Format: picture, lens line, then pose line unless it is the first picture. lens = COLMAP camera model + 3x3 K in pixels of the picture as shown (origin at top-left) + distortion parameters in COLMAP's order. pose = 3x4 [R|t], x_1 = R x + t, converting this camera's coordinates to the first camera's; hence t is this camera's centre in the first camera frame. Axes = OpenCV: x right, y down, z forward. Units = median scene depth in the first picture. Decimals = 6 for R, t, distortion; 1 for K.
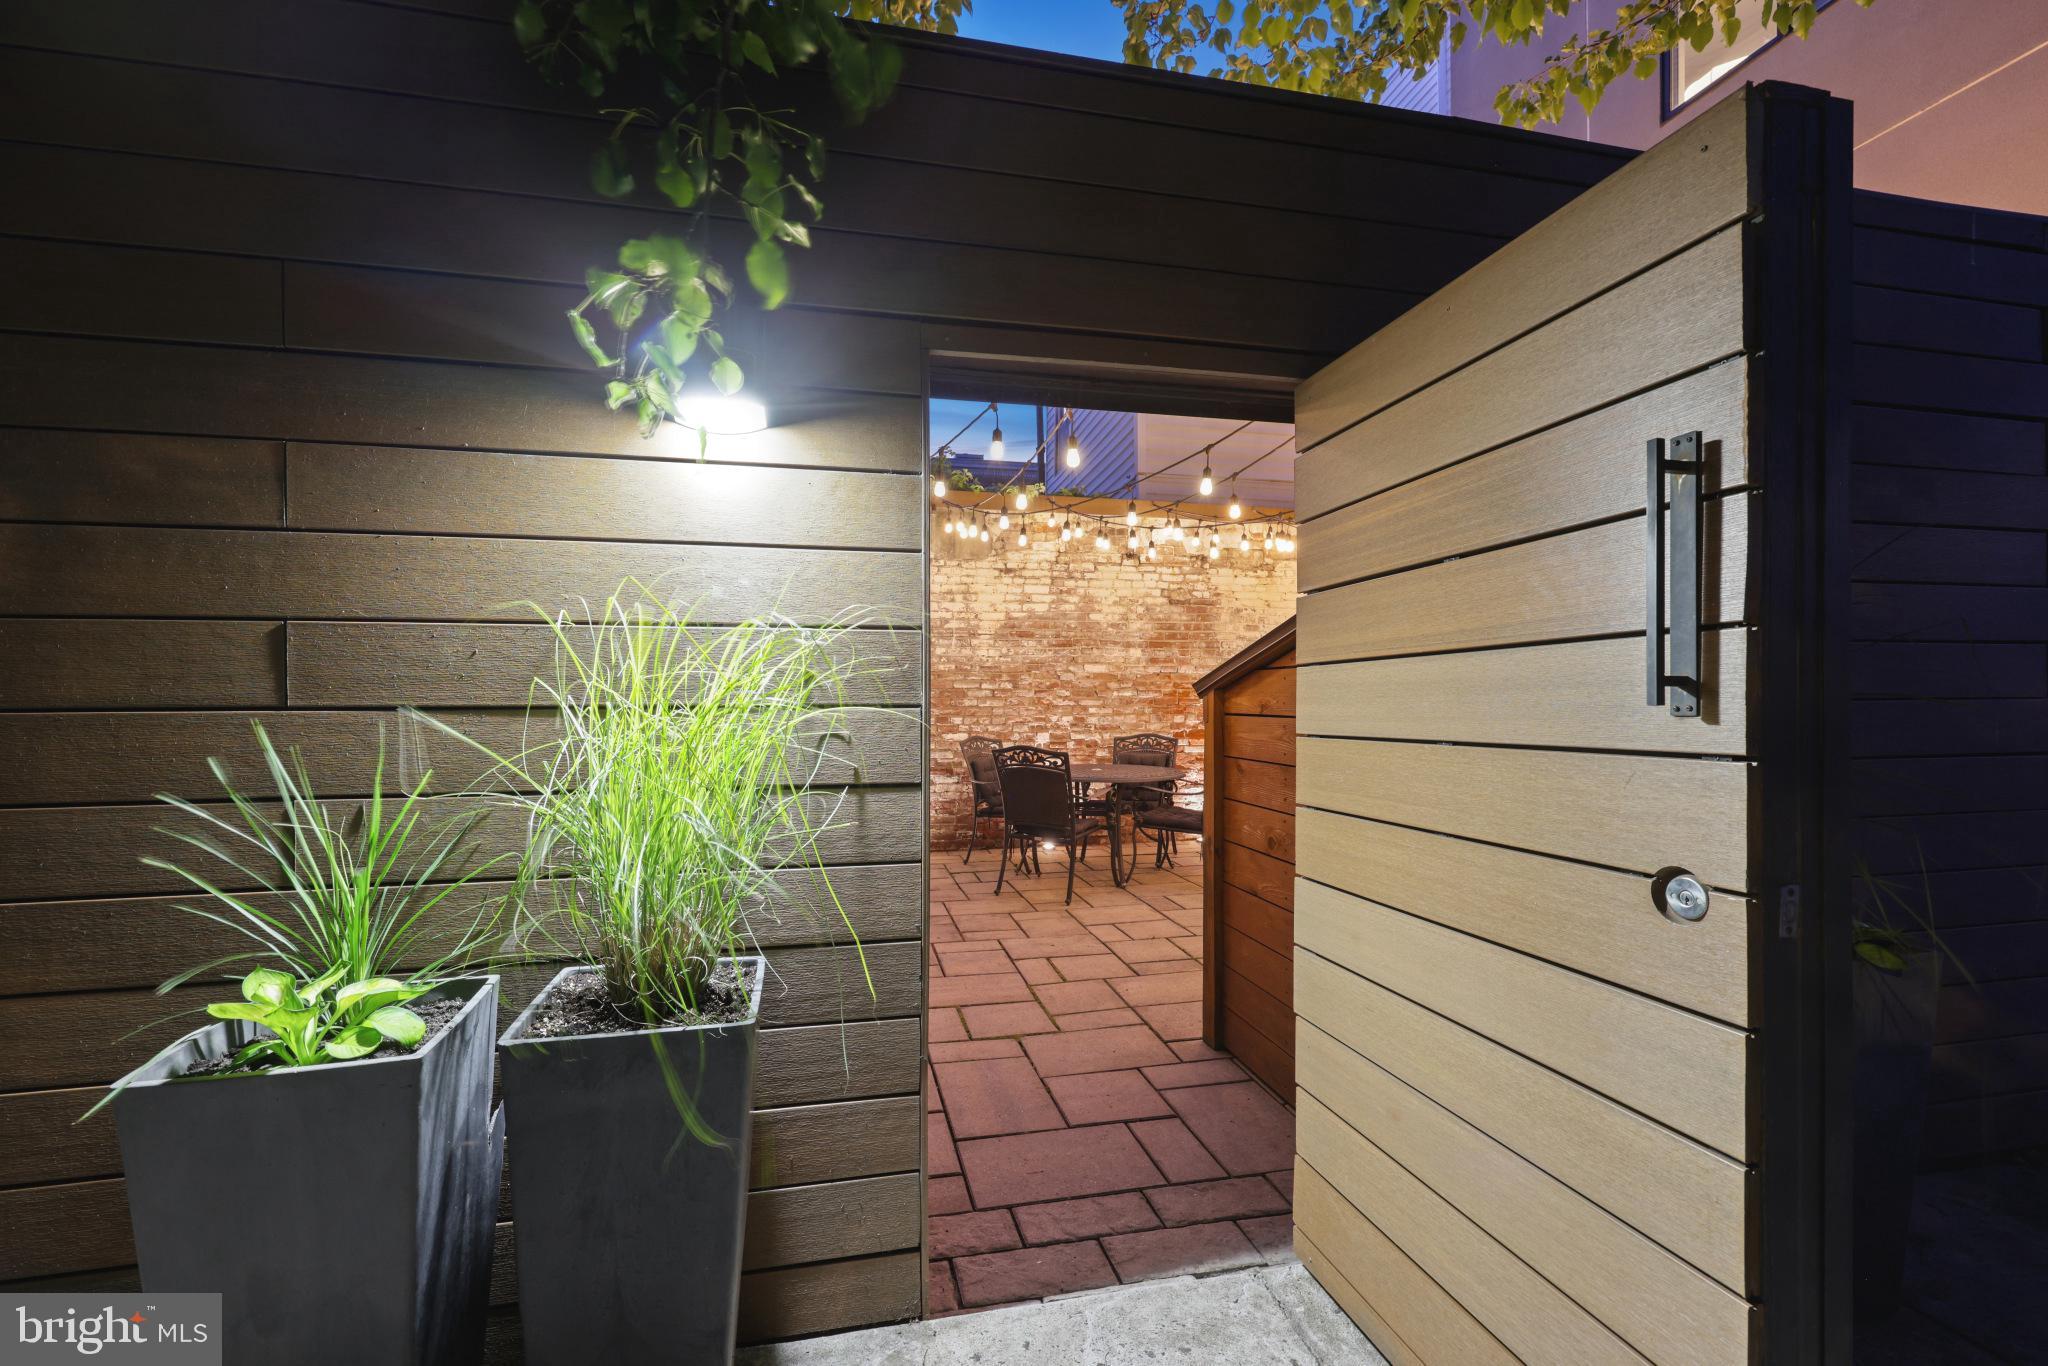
lens RADIAL K [[823.6, 0, 1001.9], [0, 823.6, 722.8], [0, 0, 1]] dist [0.001017, 0.000186]
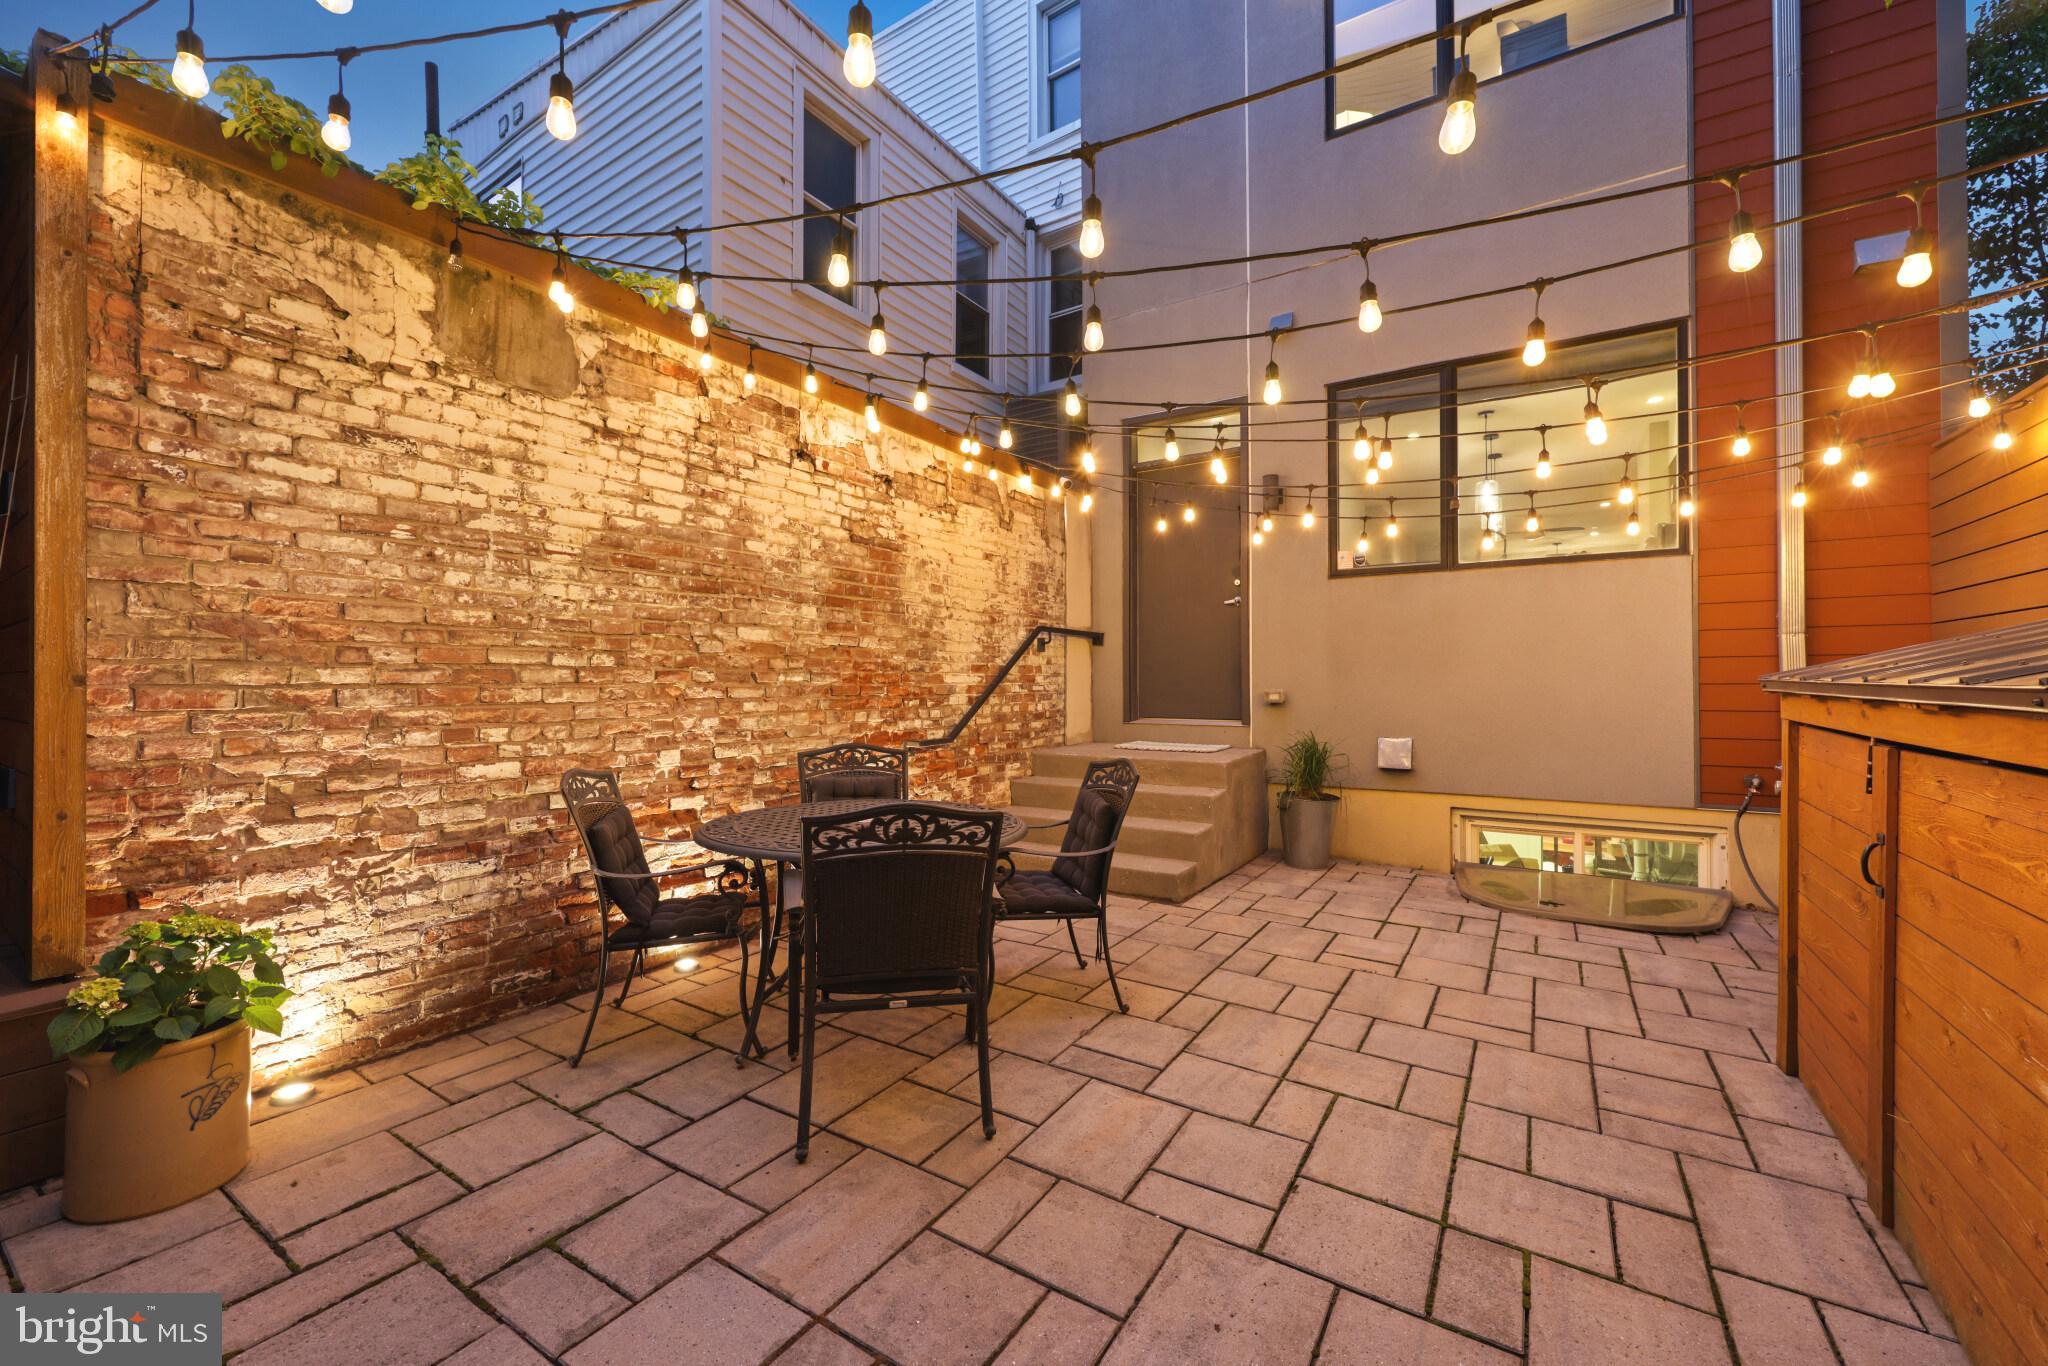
lens RADIAL K [[823.6, 0, 1009.5], [0, 823.6, 676.2], [0, 0, 1]] dist [0.001017, 0.000186]
pose [[0.702703, 0.010435, 0.711407, -0.175915], [0.009854, 0.999654, -0.024397, -0.020723], [-0.711415, 0.024154, 0.702357, 0.469579]]
